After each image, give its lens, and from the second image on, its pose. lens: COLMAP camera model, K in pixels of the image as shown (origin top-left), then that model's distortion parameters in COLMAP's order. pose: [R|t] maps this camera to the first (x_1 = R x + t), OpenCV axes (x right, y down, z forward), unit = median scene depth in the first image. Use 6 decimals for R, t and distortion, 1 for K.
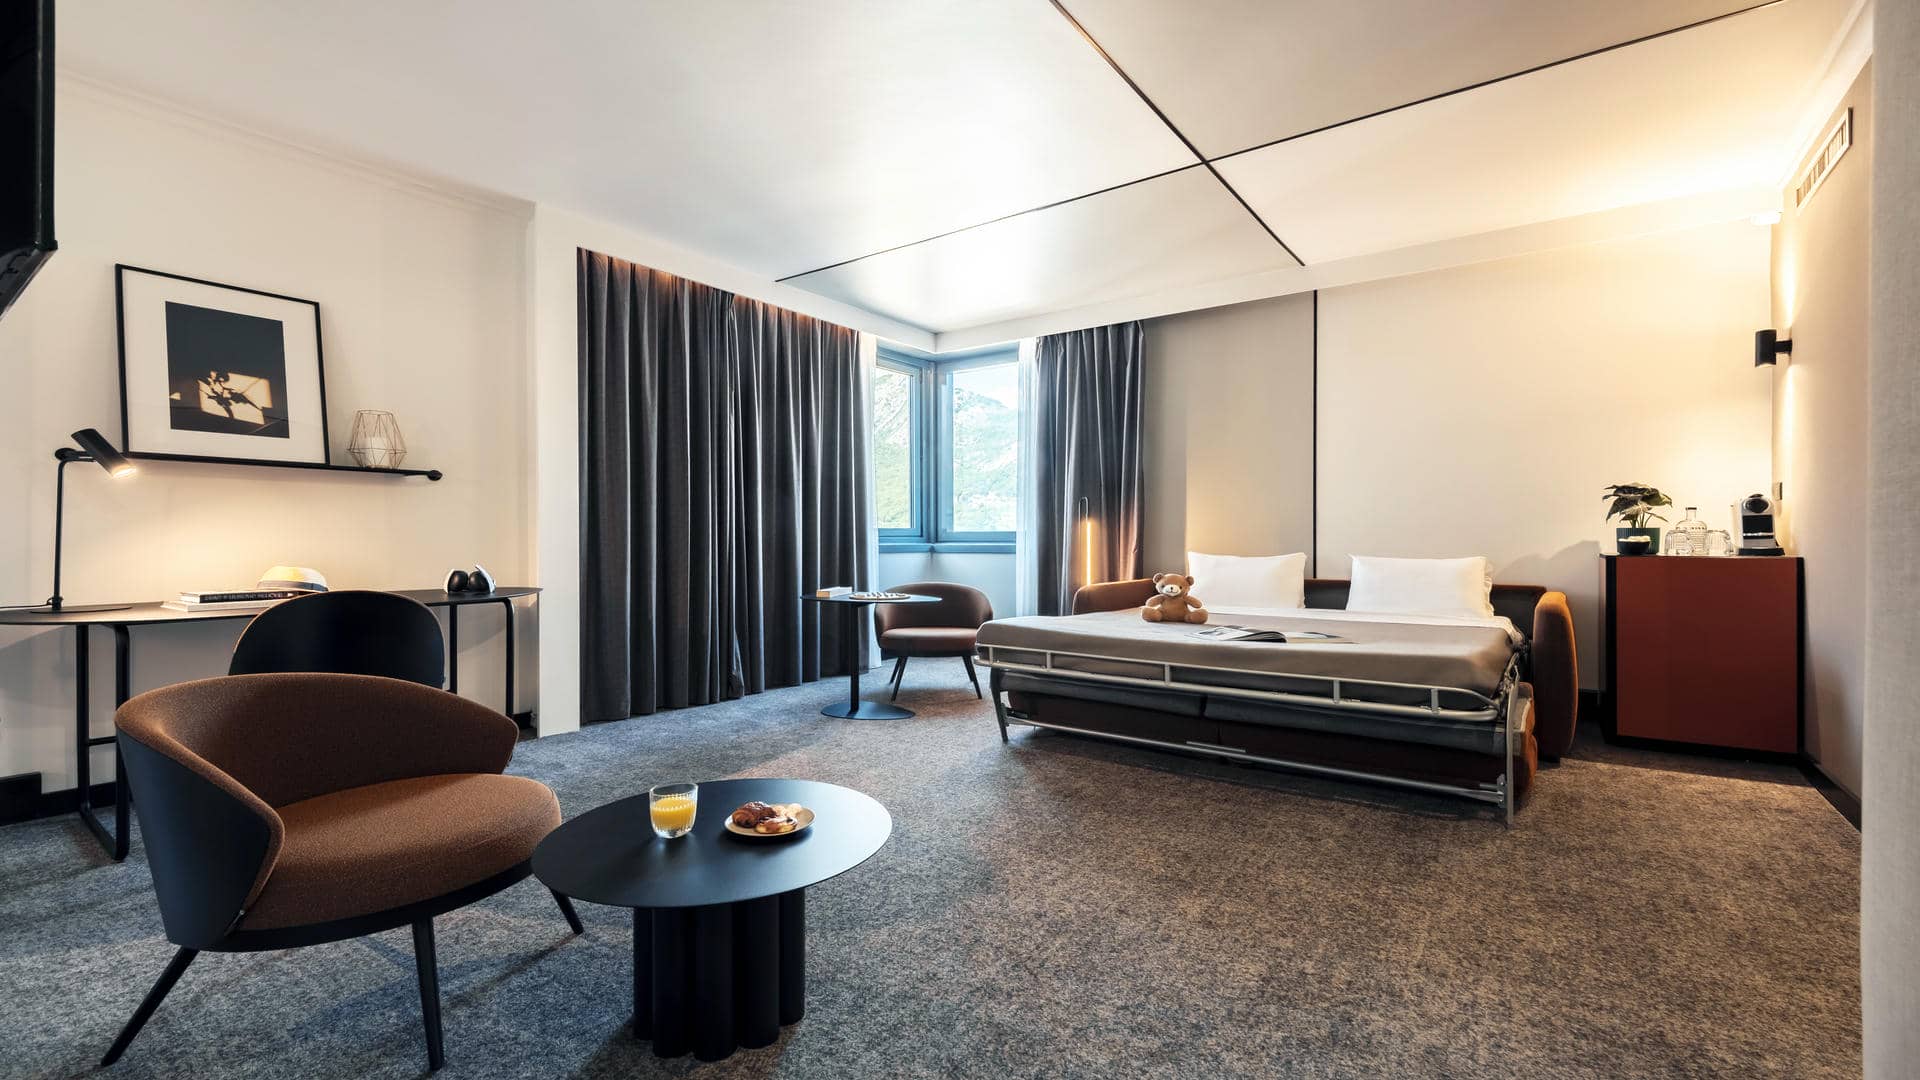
lens RADIAL K [[812.3, 0, 957.3], [0, 812.3, 544.7], [0, 0, 1]] dist [-0.000661, -0.000018]
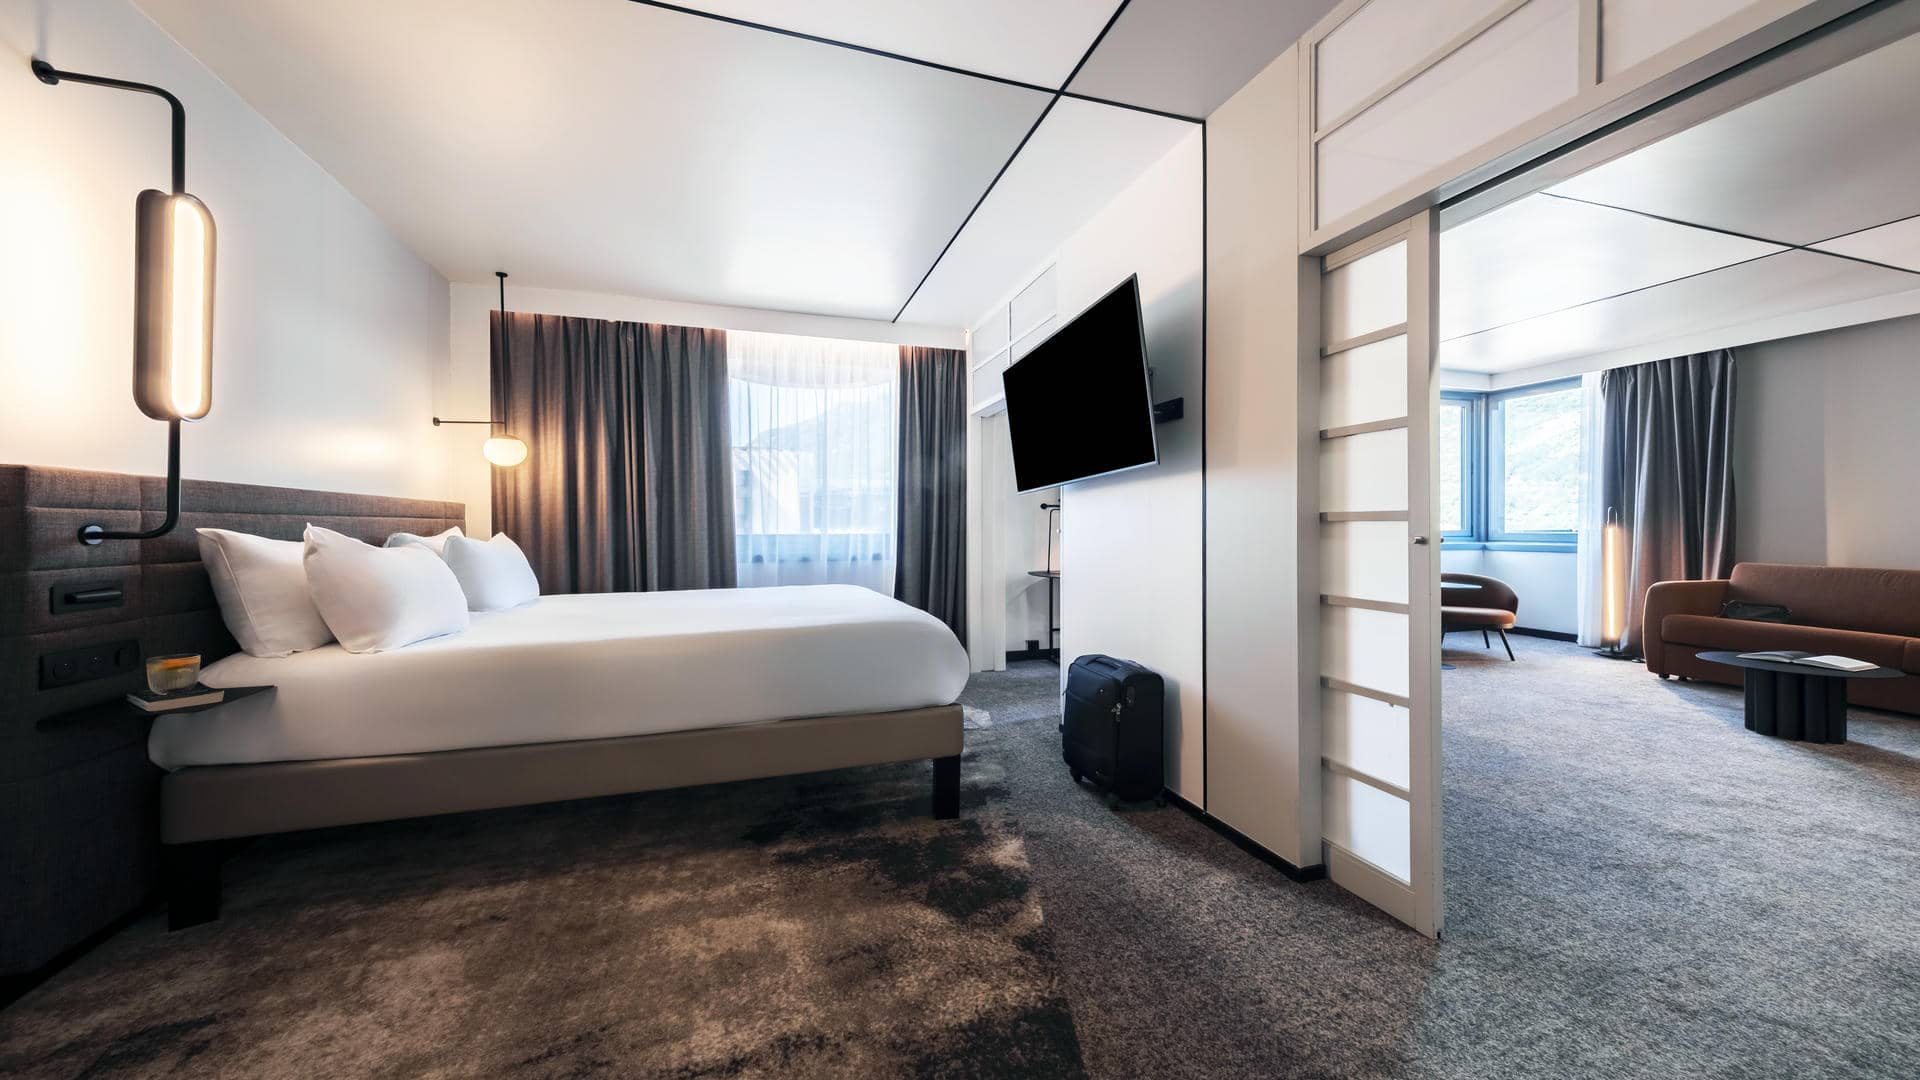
lens RADIAL K [[693.7, 0, 961.0], [0, 693.7, 532.2], [0, 0, 1]] dist [0.002099, 0.000229]
pose [[0.807789, -0.001410, -0.589470, -0.057952], [0.001306, 0.999999, -0.000603, -0.020088], [0.589470, -0.000283, 0.807790, -0.353535]]
